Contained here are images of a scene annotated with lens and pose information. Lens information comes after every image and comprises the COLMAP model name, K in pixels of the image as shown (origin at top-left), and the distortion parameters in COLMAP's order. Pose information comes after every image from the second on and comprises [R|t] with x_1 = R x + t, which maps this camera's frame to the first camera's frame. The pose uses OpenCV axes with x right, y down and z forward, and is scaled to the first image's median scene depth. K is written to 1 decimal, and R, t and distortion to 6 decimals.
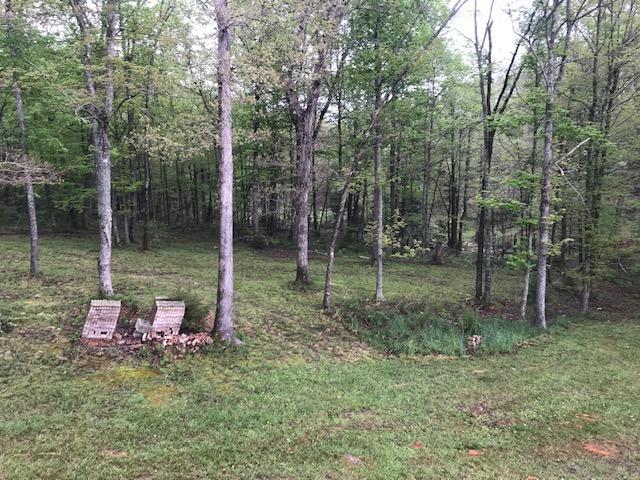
lens RADIAL K [[515.2, 0, 322.1], [0, 515.2, 239.9], [0, 0, 1]] dist [-0.001608, -0.002459]
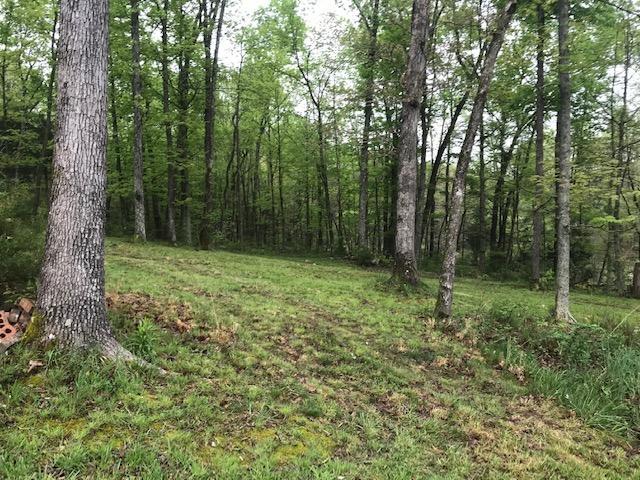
lens RADIAL K [[515.2, 0, 317.4], [0, 515.2, 237.6], [0, 0, 1]] dist [-0.001608, -0.002459]
pose [[0.963117, 0.011027, -0.268857, 0.024861], [-0.041609, 0.993246, -0.108314, 0.129318], [0.265847, 0.115506, 0.957070, 0.603621]]
